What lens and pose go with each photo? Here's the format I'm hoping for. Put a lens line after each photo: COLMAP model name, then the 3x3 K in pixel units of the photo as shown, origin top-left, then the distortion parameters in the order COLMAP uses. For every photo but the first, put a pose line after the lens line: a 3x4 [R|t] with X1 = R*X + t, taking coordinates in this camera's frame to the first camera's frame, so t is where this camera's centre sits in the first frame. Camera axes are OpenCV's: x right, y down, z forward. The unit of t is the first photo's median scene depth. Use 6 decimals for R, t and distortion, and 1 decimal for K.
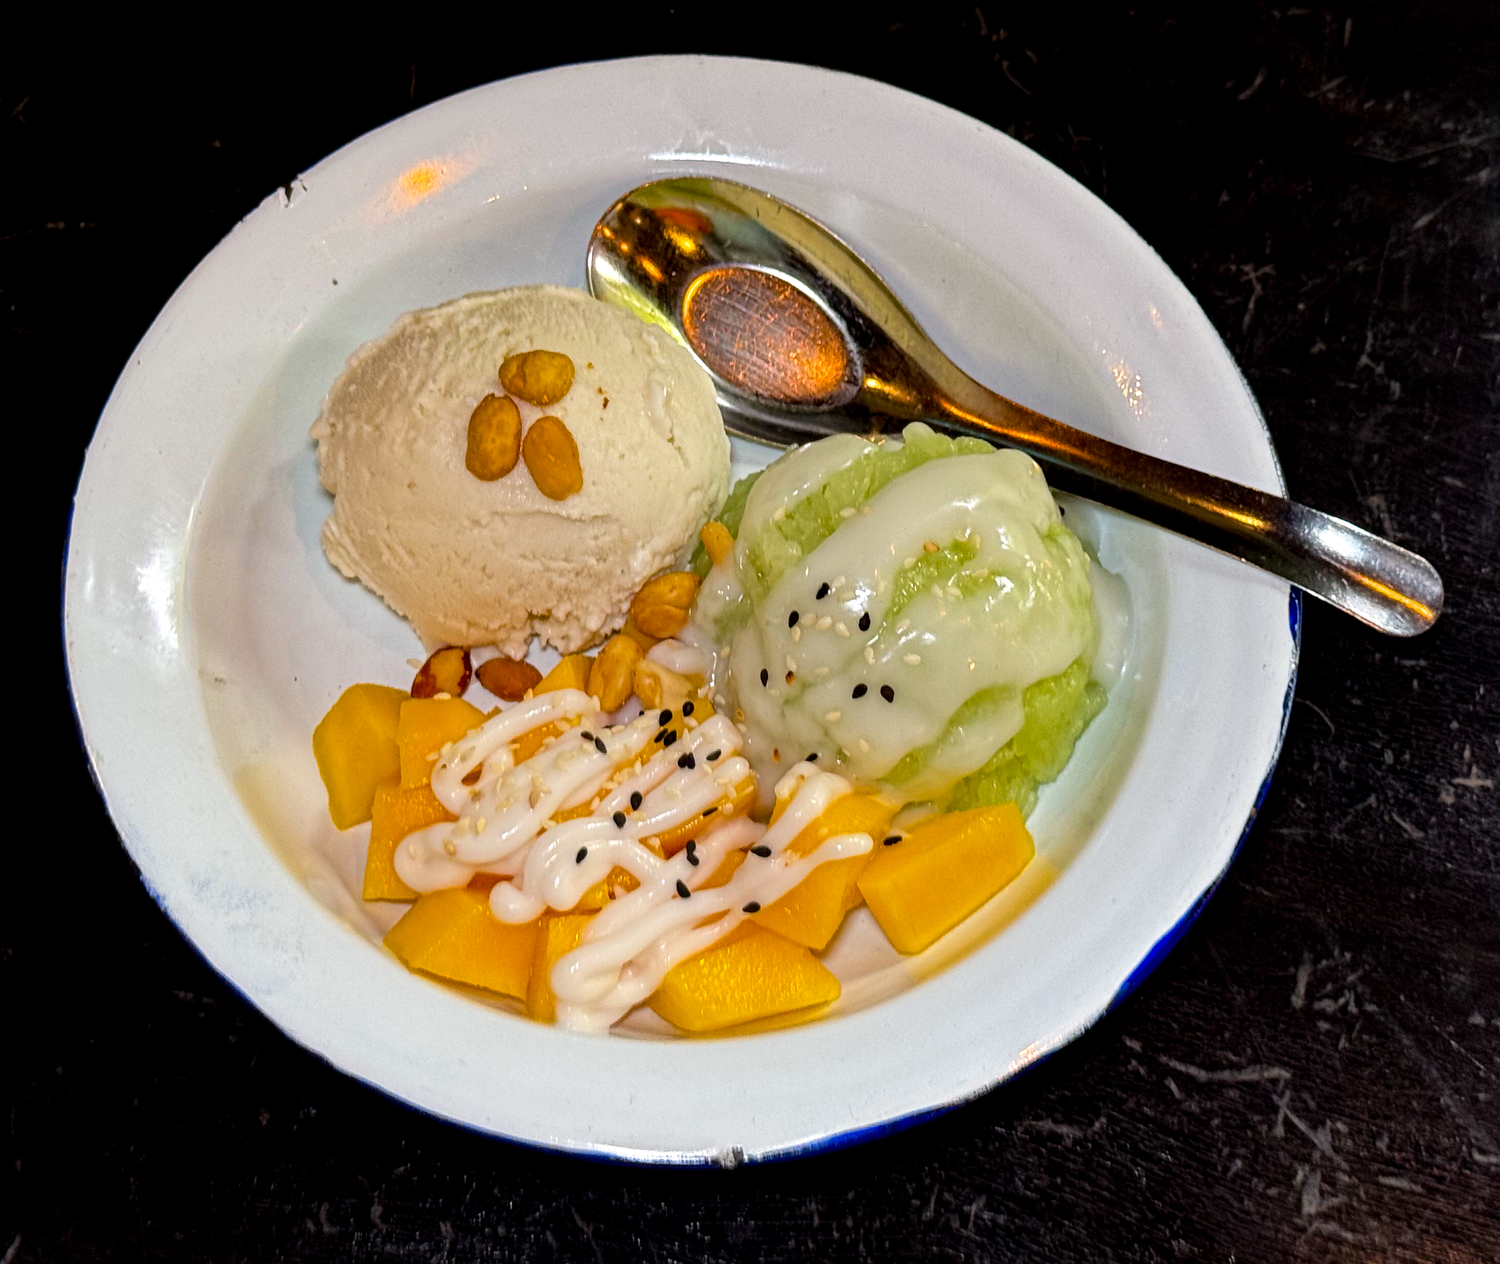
lens RADIAL K [[2559.5, 0, 750.0], [0, 2559.5, 632.0], [0, 0, 1]] dist [0.158071, -0.275898]
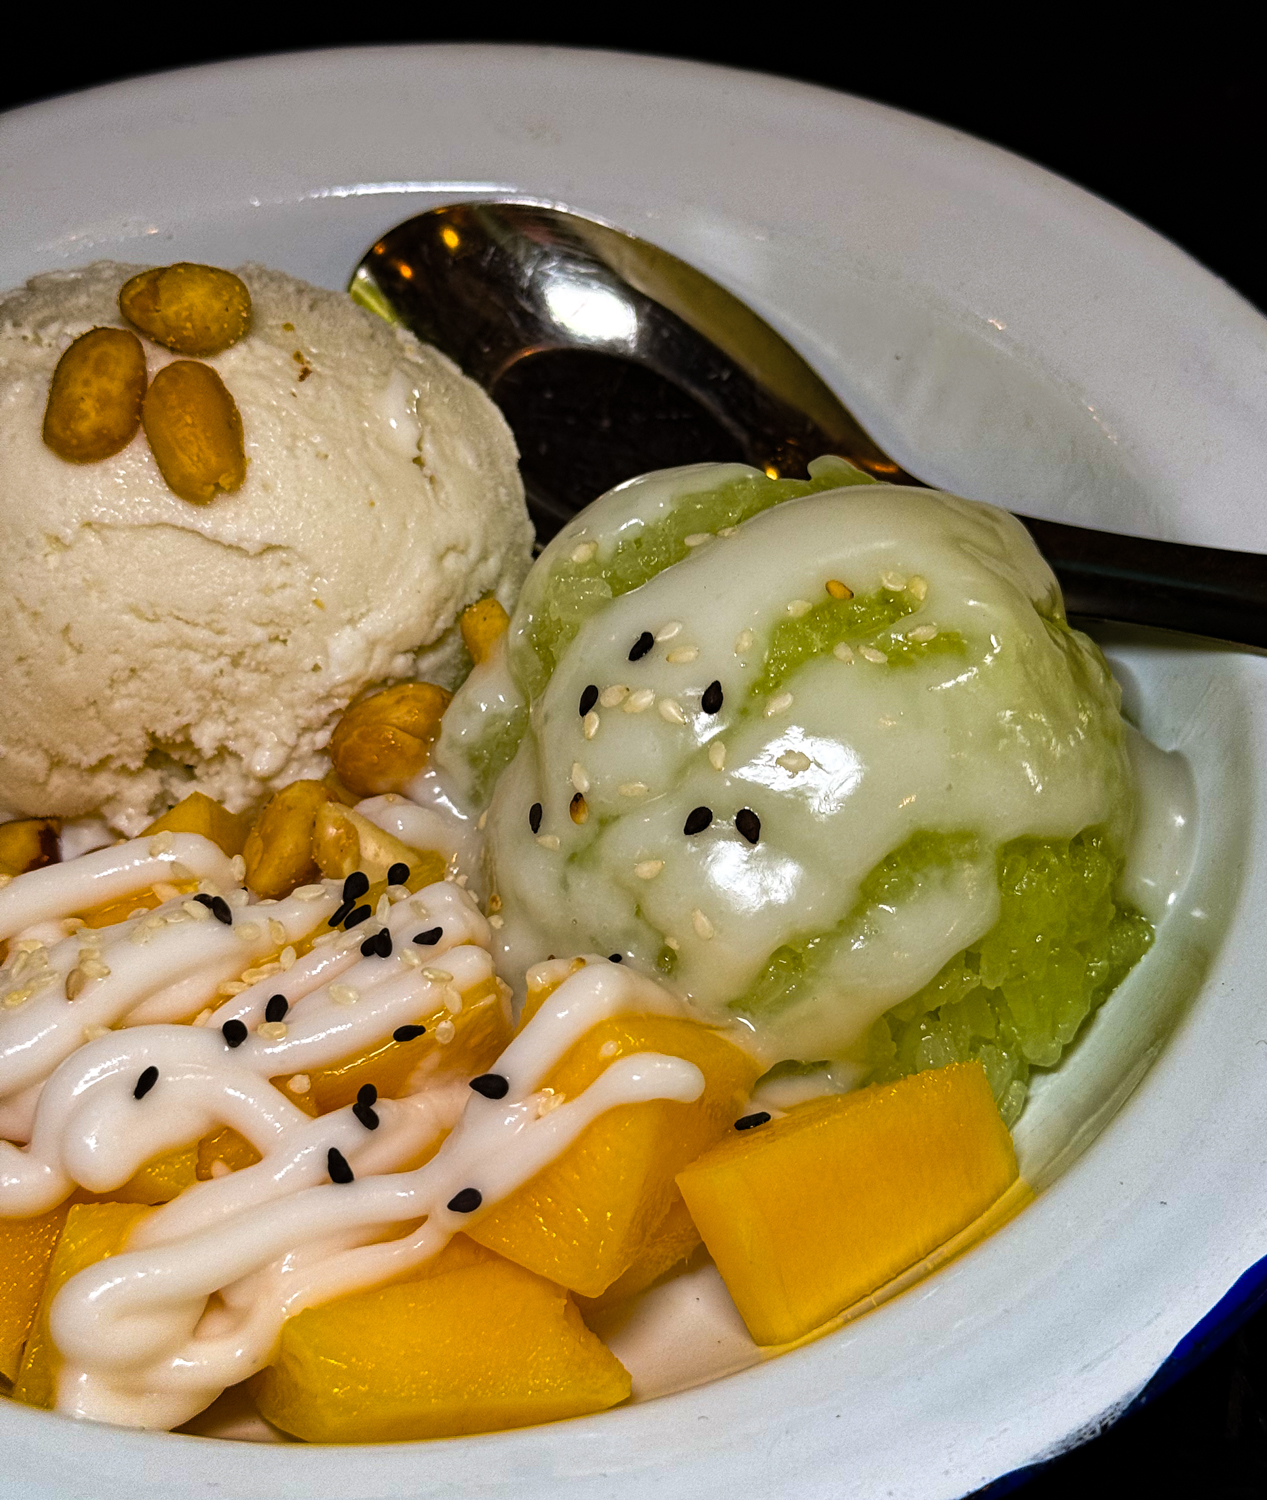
lens RADIAL K [[2559.5, 0, 771.6], [0, 2559.5, 746.4], [0, 0, 1]] dist [0.158071, -0.275898]
pose [[0.999012, 0.036616, -0.025195, 0.071139], [-0.042646, 0.949368, -0.311257, 0.176520], [0.012523, 0.312024, 0.949992, 0.467370]]
